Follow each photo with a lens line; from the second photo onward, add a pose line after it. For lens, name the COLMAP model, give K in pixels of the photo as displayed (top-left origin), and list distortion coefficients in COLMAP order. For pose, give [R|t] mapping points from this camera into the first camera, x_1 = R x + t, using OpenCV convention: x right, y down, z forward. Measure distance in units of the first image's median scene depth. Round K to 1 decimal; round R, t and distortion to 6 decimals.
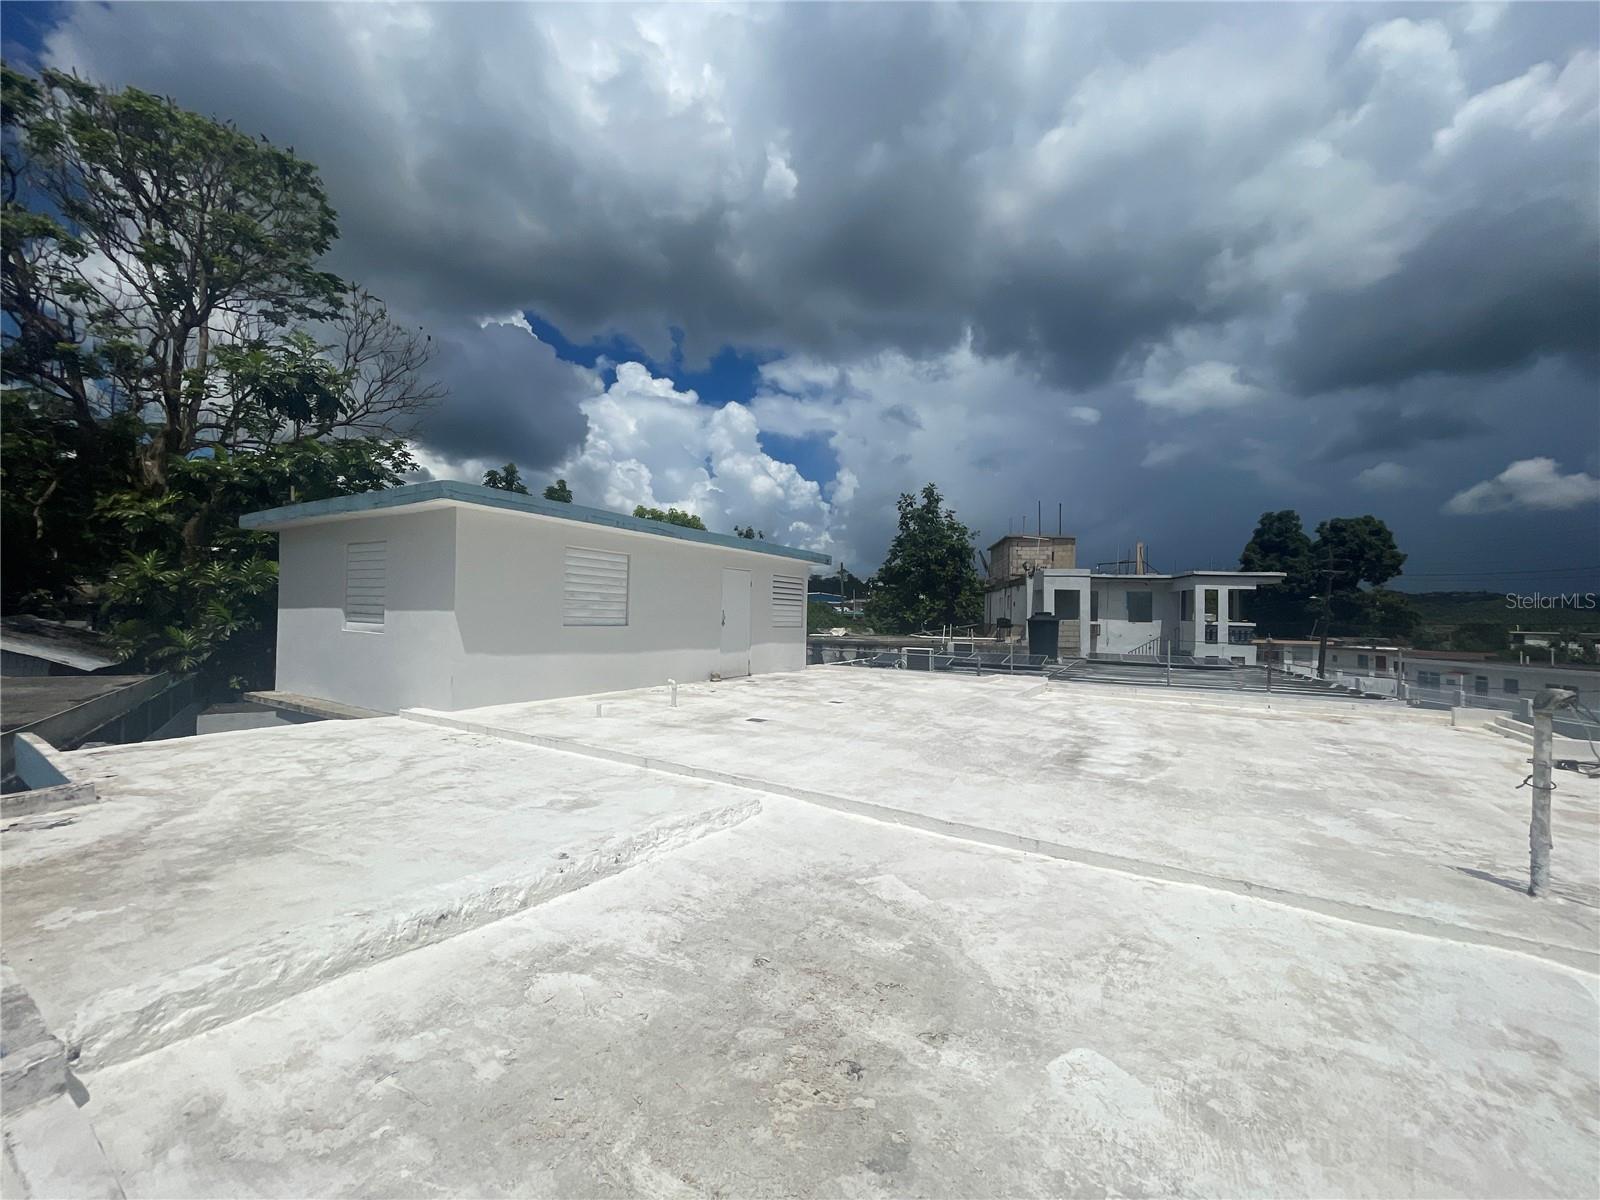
lens RADIAL K [[653.0, 0, 799.1], [0, 653.0, 599.1], [0, 0, 1]] dist [-0.000369, 0.000774]
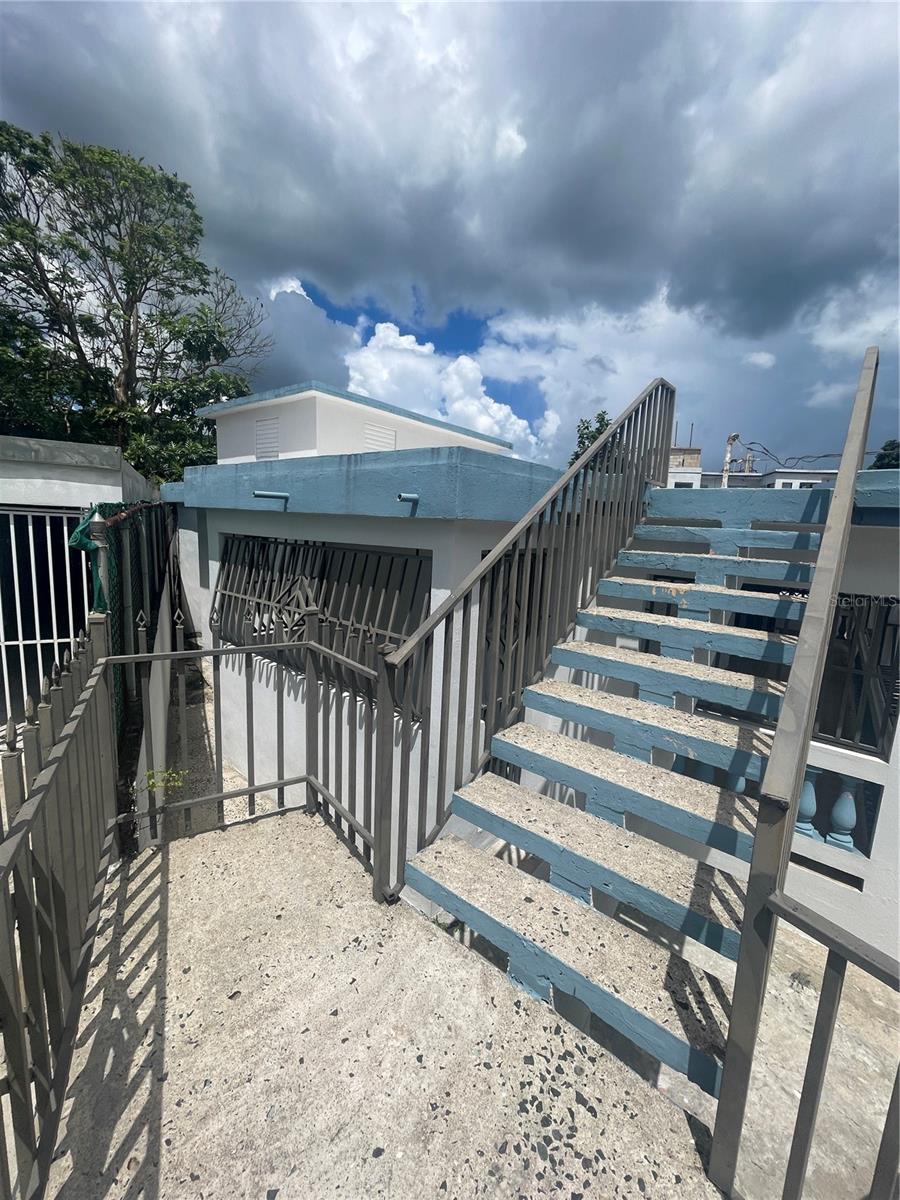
lens RADIAL K [[489.8, 0, 446.4], [0, 489.8, 598.4], [0, 0, 1]] dist [-0.000369, 0.000774]
pose [[0.991732, 0.044648, -0.120308, 0.018363], [-0.023438, 0.984772, 0.172264, 0.039269], [0.126167, -0.168020, 0.977676, -0.104815]]
